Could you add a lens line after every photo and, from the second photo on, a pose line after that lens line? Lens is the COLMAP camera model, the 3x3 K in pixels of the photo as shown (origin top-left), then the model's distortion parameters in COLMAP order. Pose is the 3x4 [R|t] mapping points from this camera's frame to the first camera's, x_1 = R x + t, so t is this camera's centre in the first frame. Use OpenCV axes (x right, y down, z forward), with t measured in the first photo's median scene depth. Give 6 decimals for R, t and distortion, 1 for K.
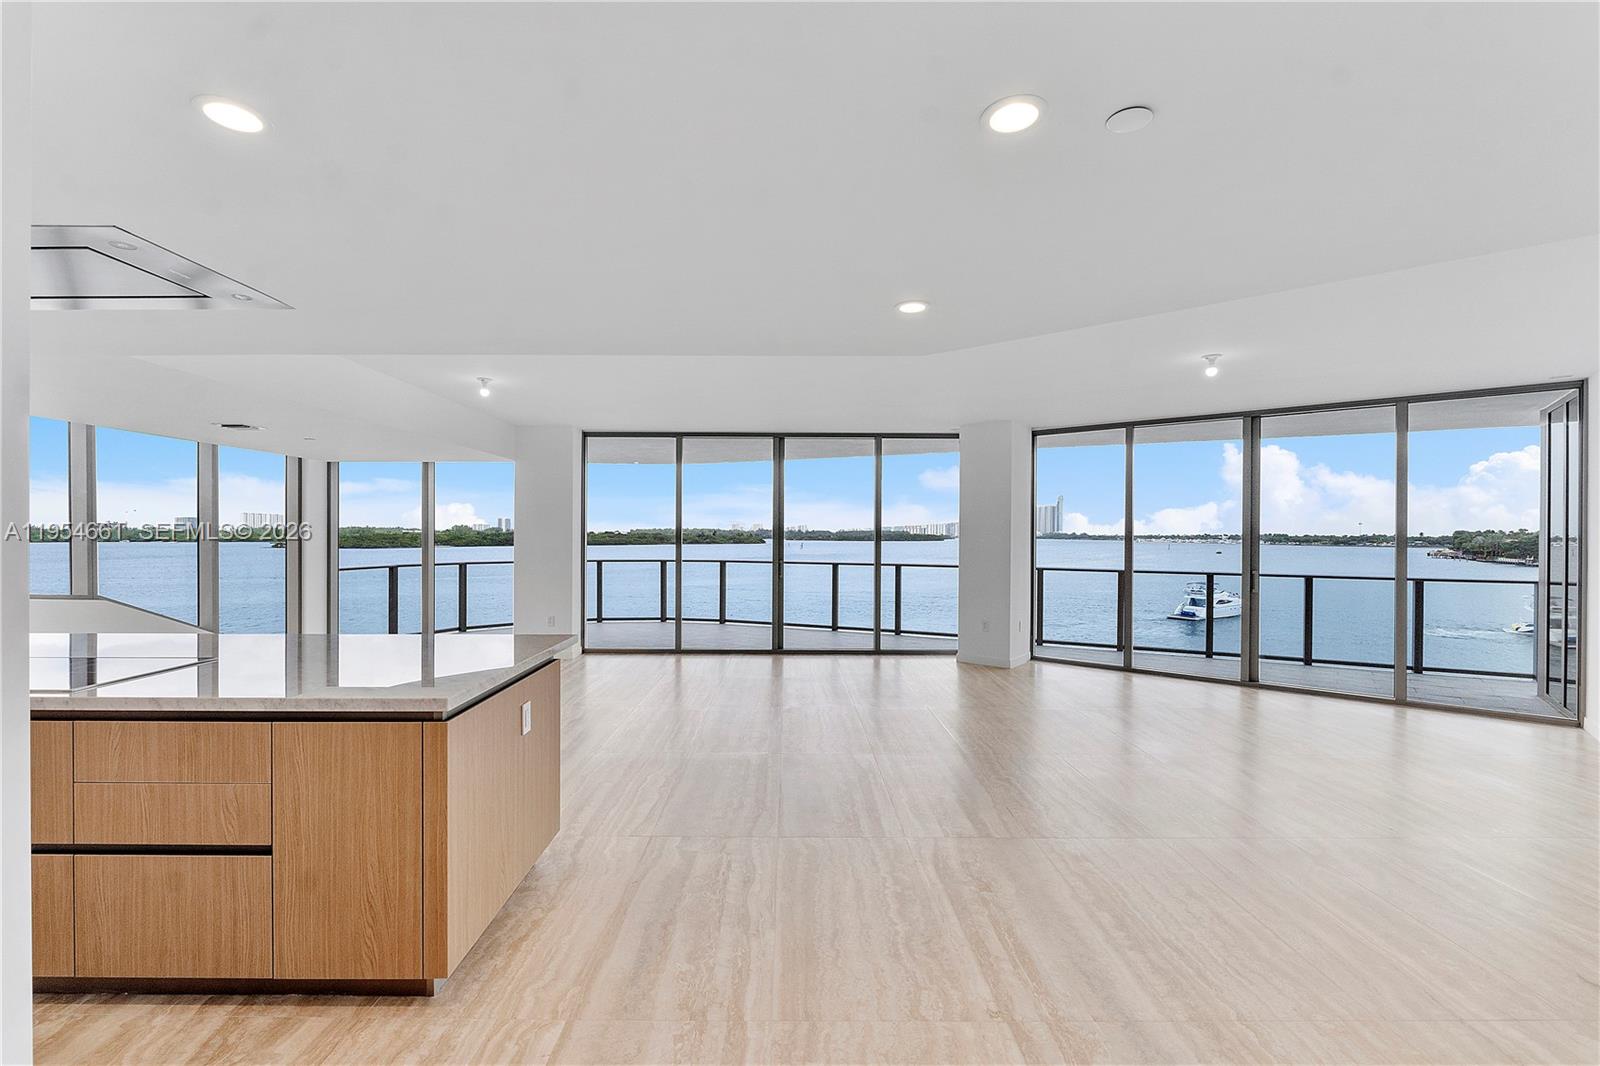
lens RADIAL K [[676.8, 0, 793.6], [0, 676.8, 536.7], [0, 0, 1]] dist [-0.002852, -0.001473]
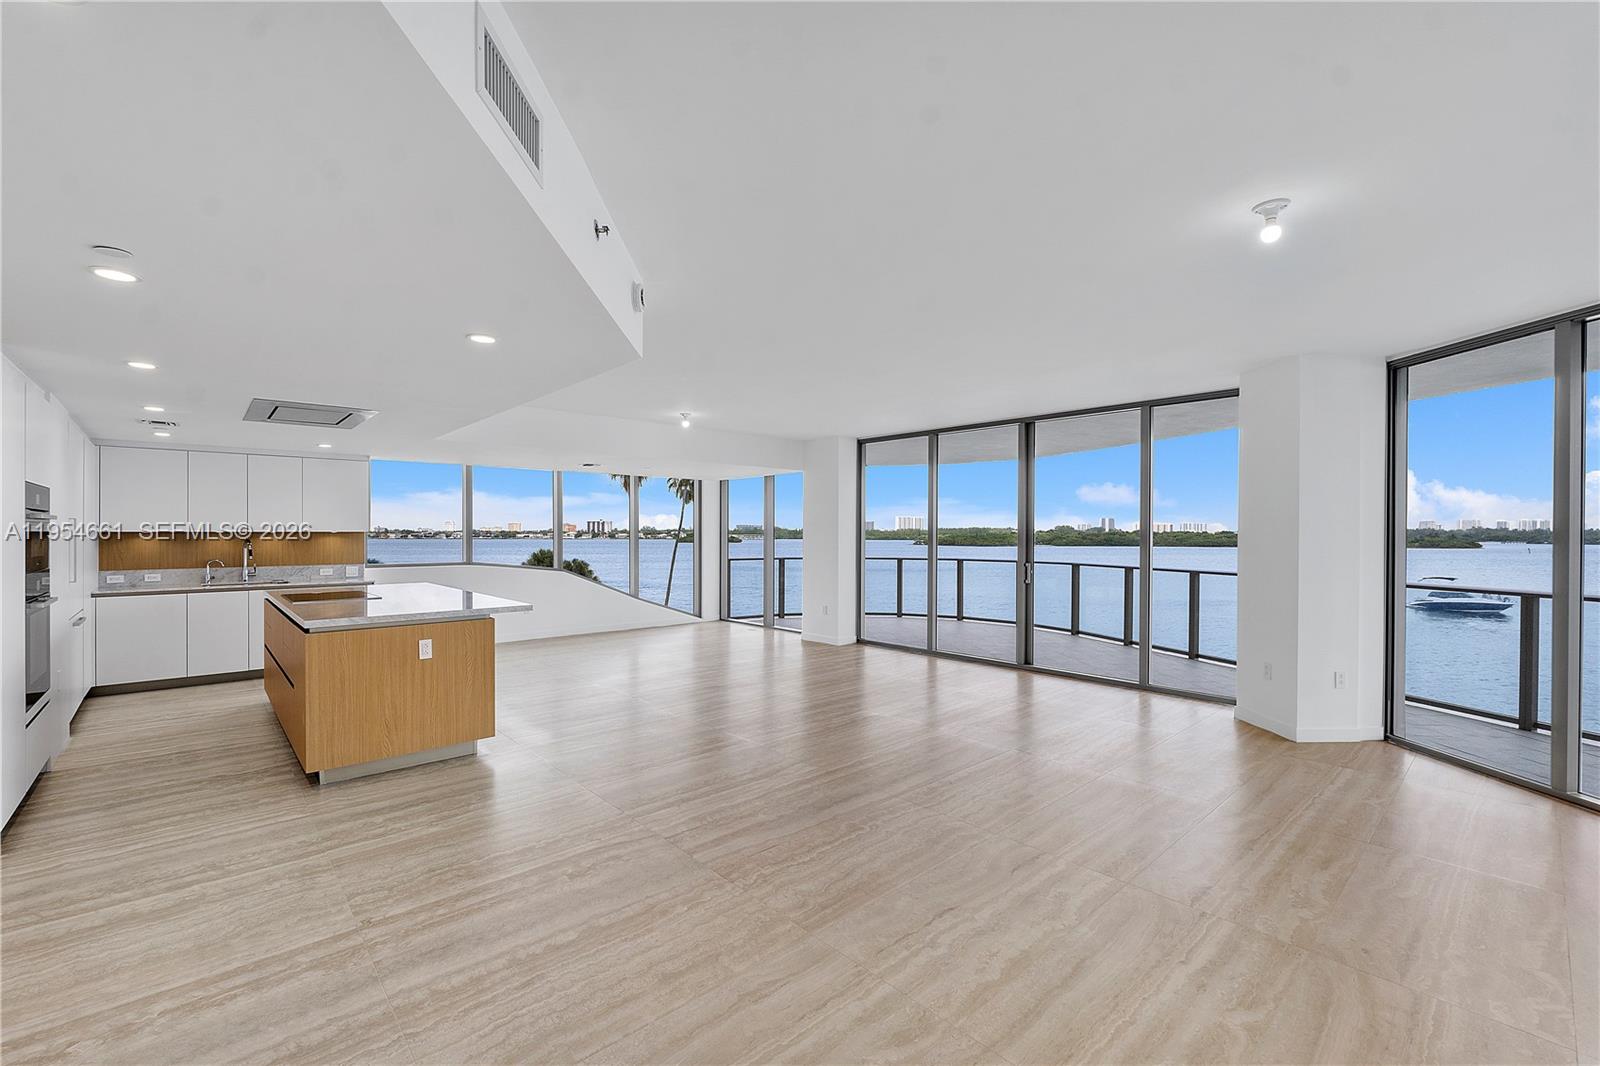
lens RADIAL K [[676.8, 0, 786.5], [0, 676.8, 536.4], [0, 0, 1]] dist [-0.002852, -0.001473]
pose [[0.659285, 0.002608, -0.751889, 0.454817], [-0.002543, 0.999996, 0.001238, 0.000591], [0.751889, 0.001096, 0.659289, 0.201608]]
